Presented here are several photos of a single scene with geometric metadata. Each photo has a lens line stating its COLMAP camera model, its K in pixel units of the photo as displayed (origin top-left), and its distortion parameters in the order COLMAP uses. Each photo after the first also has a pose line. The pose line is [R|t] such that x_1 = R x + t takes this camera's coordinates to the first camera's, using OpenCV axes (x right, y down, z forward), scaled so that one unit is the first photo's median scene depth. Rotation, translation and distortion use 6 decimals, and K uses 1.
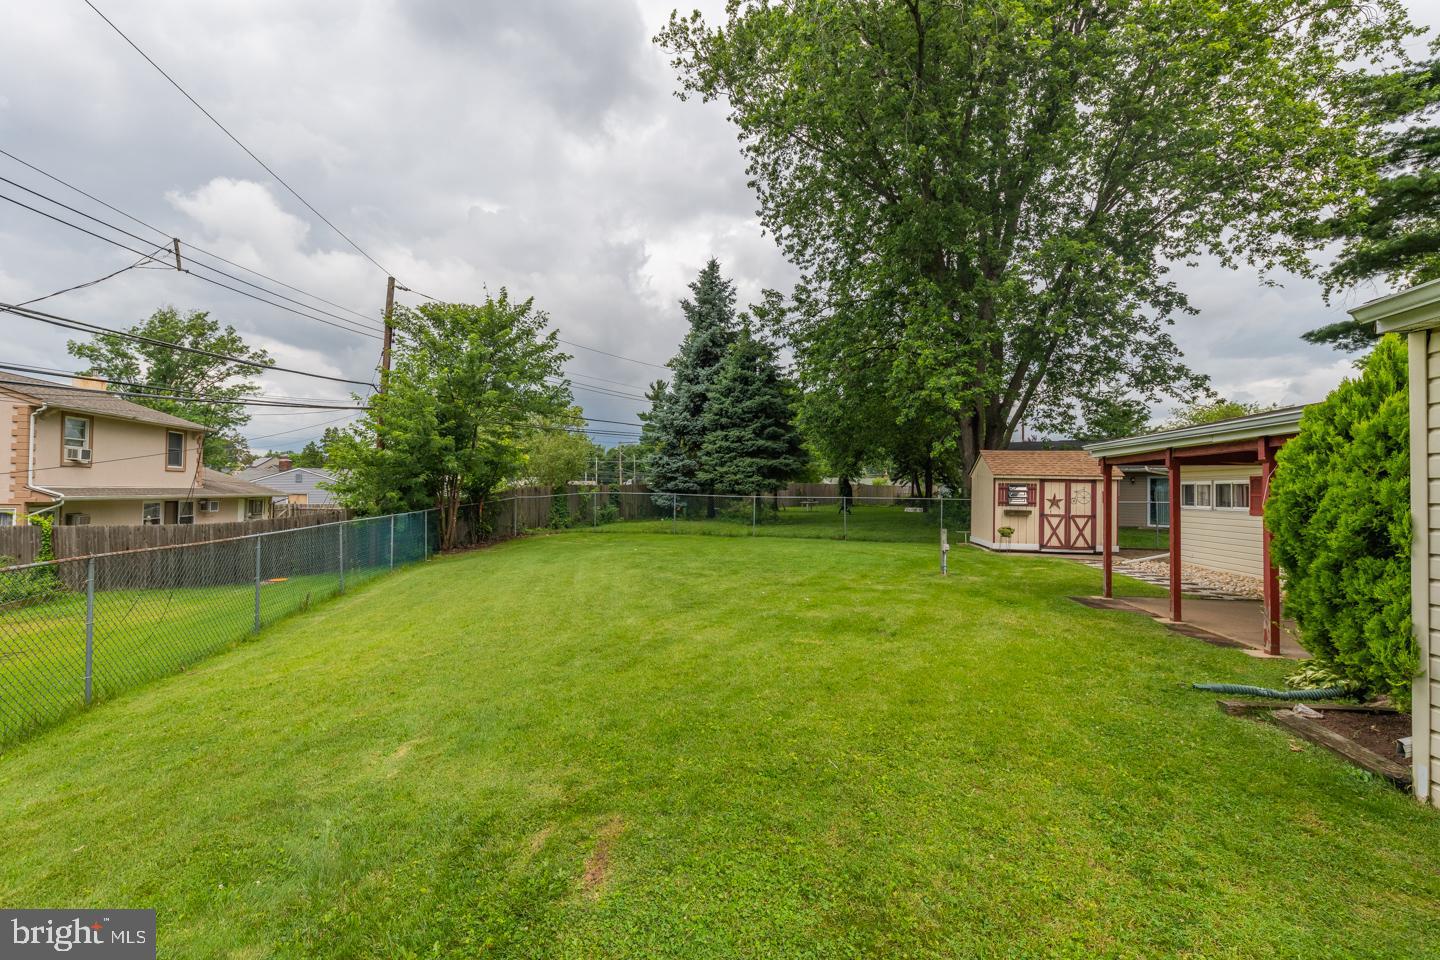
lens RADIAL K [[634.6, 0, 720.0], [0, 634.6, 480.0], [0, 0, 1]] dist [0.015313, -0.005736]
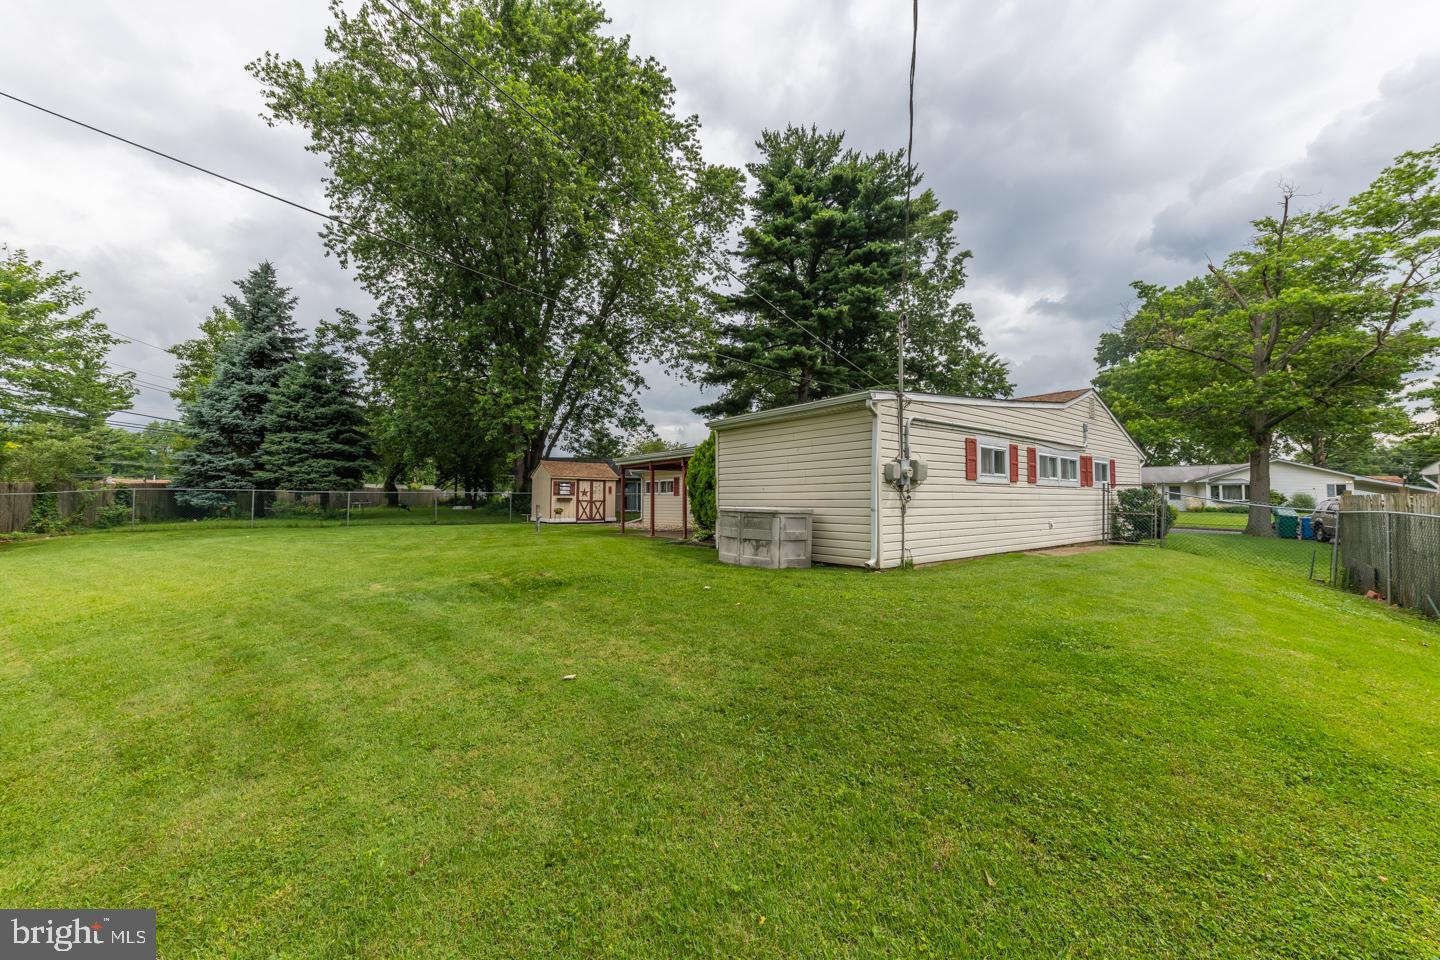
lens RADIAL K [[505.5, 0, 720.0], [0, 505.5, 480.0], [0, 0, 1]] dist [0.000634, 0.000060]
pose [[0.699883, 0.015213, 0.714095, -0.099765], [-0.005689, 0.999860, -0.015726, 0.010953], [-0.714235, 0.006944, 0.699872, -0.106478]]
